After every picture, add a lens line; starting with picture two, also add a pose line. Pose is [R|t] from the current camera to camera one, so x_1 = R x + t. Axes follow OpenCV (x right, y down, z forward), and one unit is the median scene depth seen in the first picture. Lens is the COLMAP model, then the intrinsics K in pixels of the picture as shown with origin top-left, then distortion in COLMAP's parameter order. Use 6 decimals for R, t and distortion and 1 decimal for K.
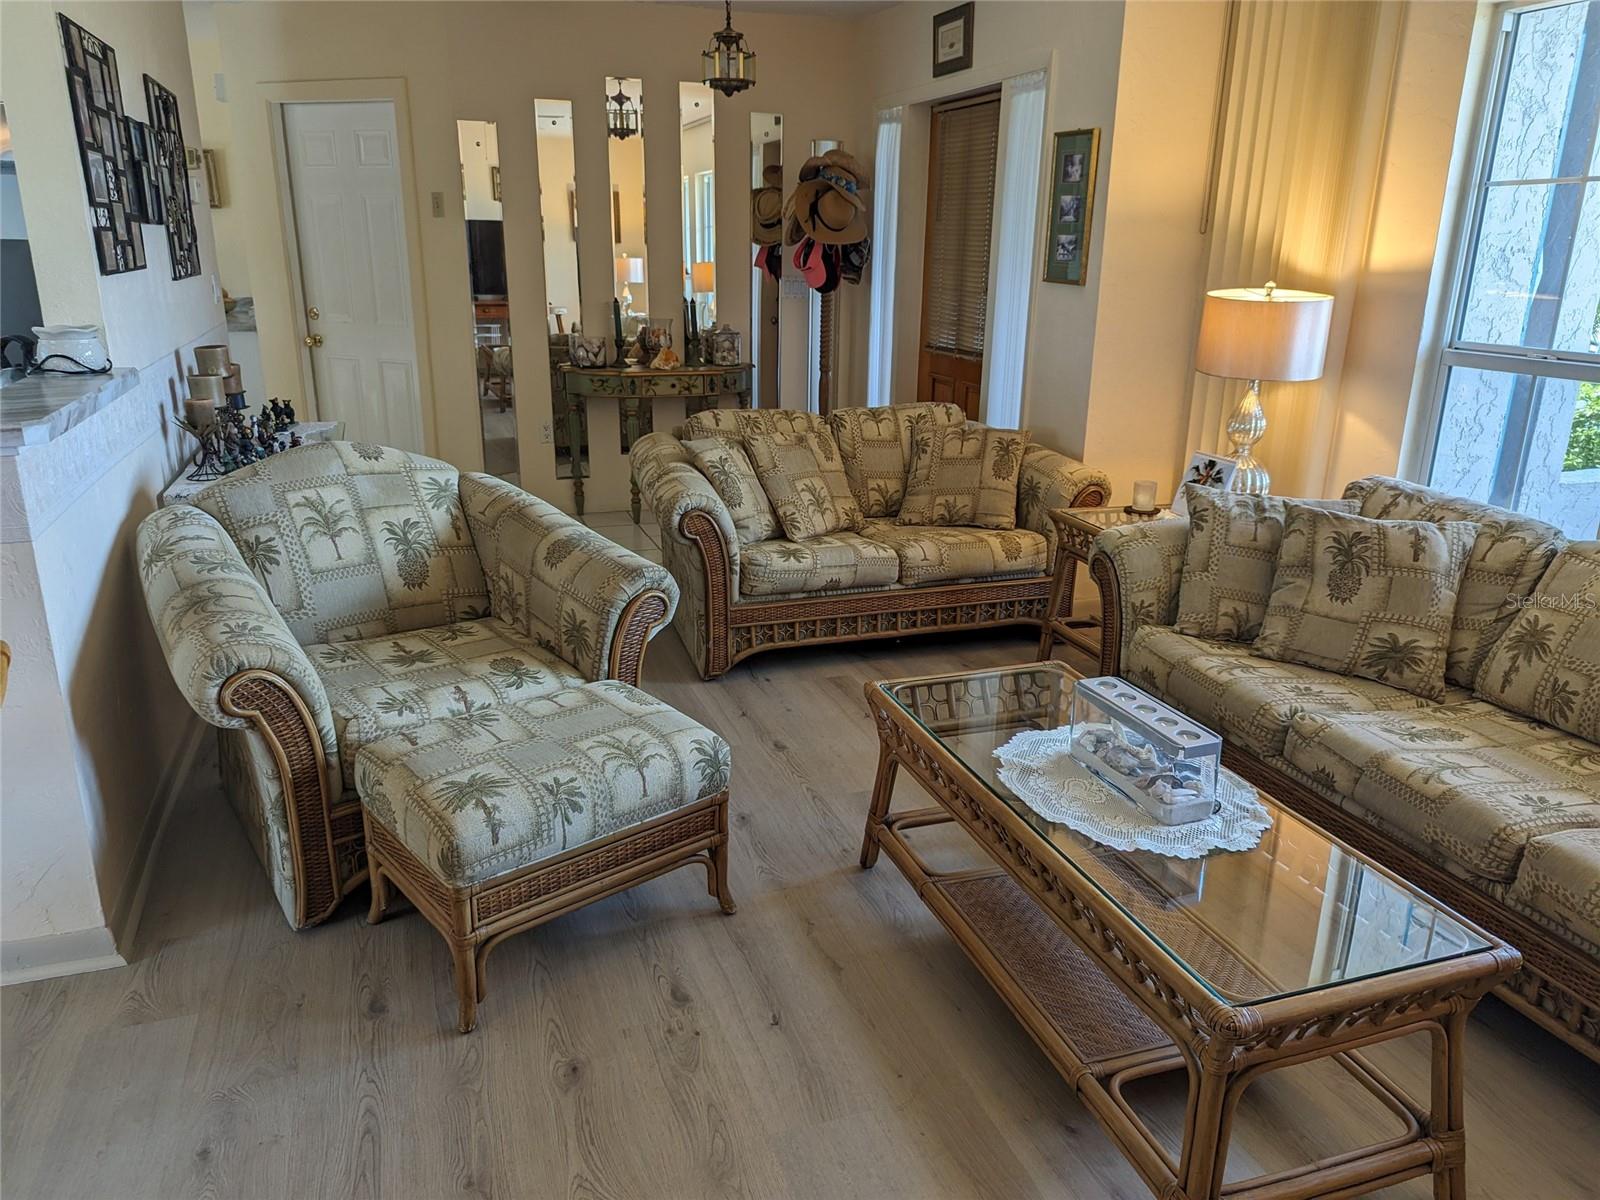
lens RADIAL K [[1126.1, 0, 803.5], [0, 1126.1, 606.3], [0, 0, 1]] dist [0.061312, -0.056323]
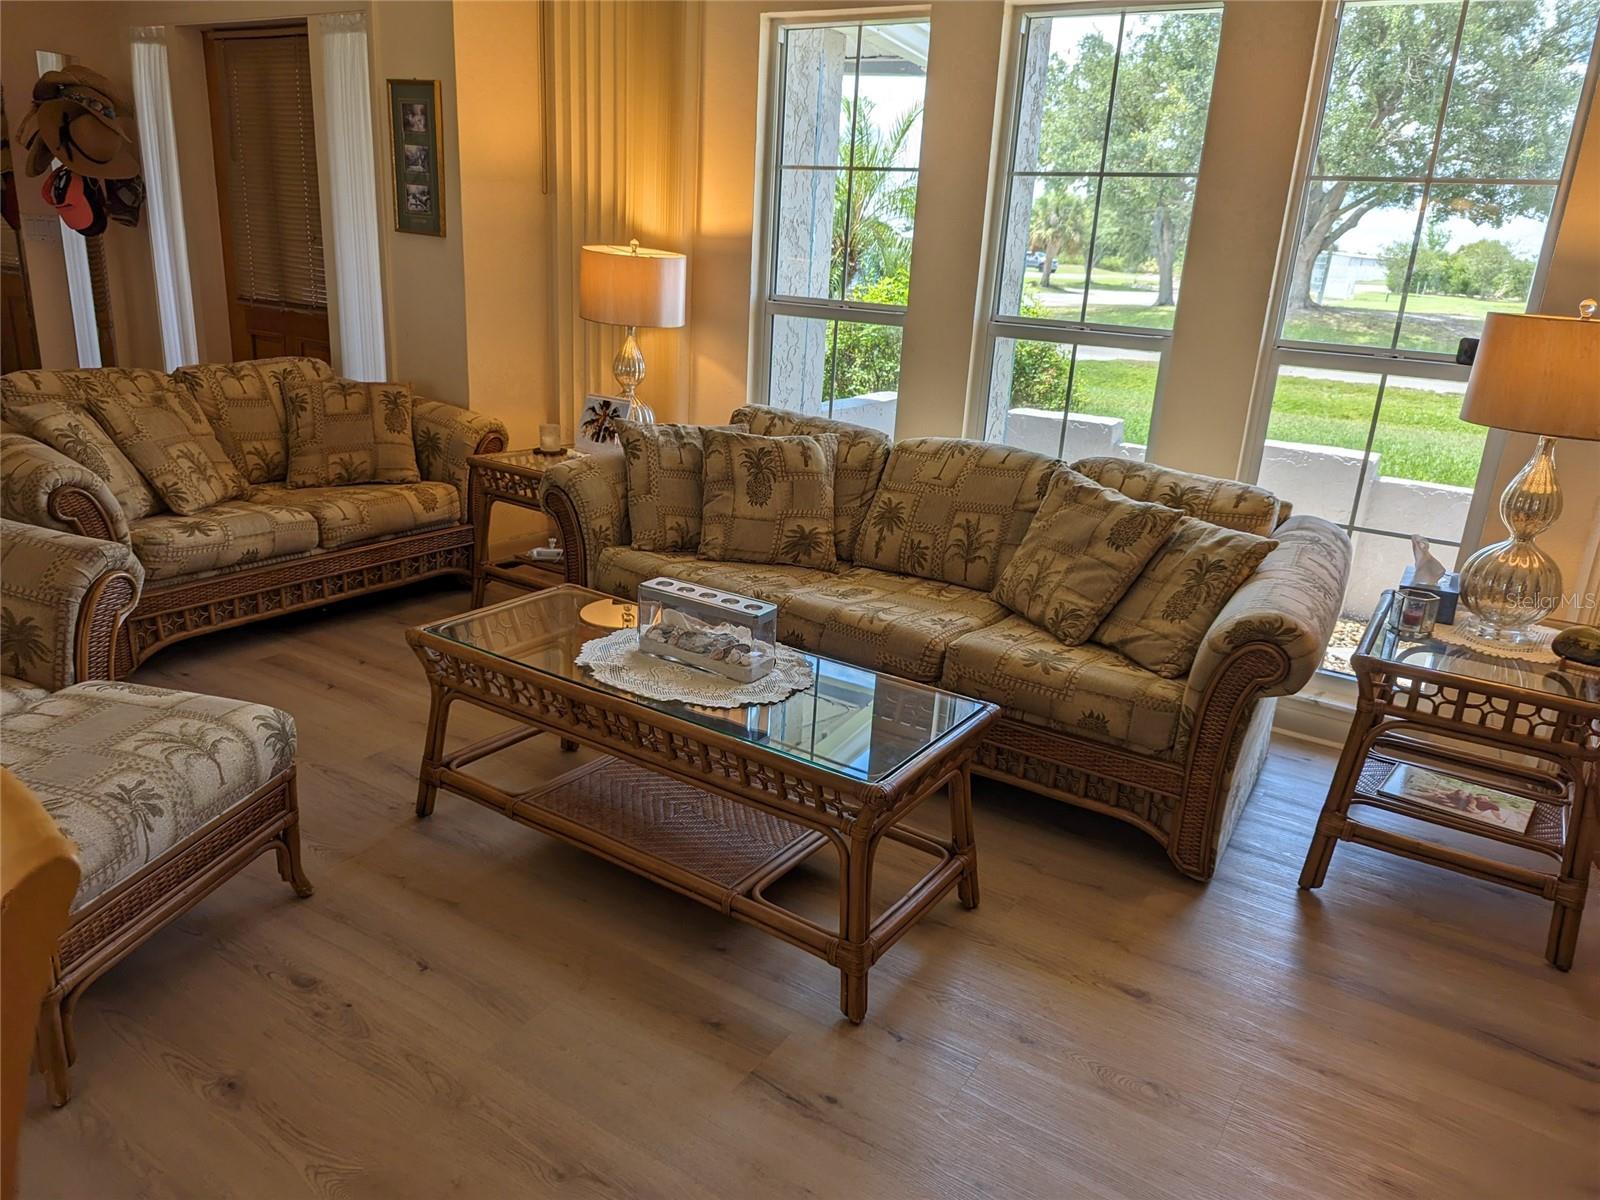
lens RADIAL K [[1116.1, 0, 815.1], [0, 1116.1, 613.6], [0, 0, 1]] dist [0.057201, -0.055566]
pose [[0.787904, -0.162319, 0.594020, -0.173184], [0.140954, 0.986562, 0.082624, 0.016248], [-0.599449, 0.018630, 0.800196, -0.001688]]
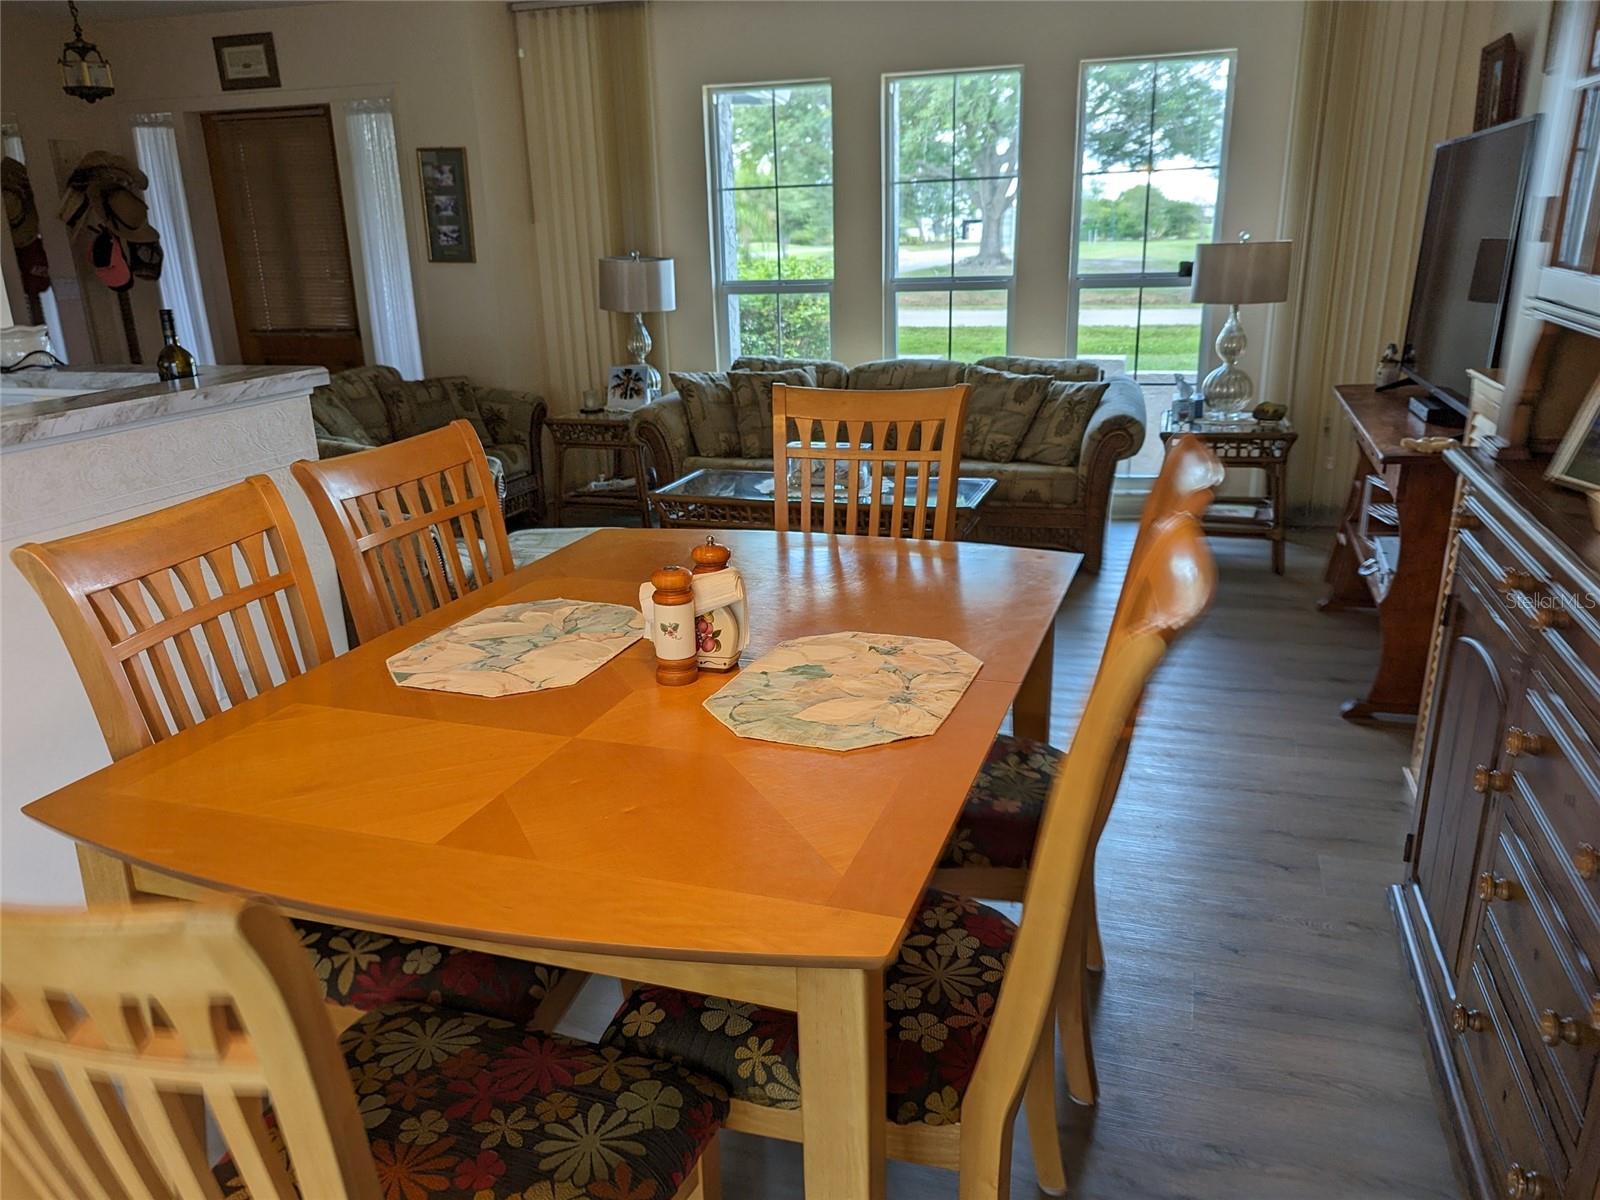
lens RADIAL K [[1165.5, 0, 821.0], [0, 1165.5, 632.2], [0, 0, 1]] dist [0.061772, -0.061259]
pose [[0.602458, -0.285864, 0.745202, -0.802122], [0.277553, 0.950425, 0.140202, 0.064222], [-0.748337, 0.122367, 0.651934, -0.202694]]
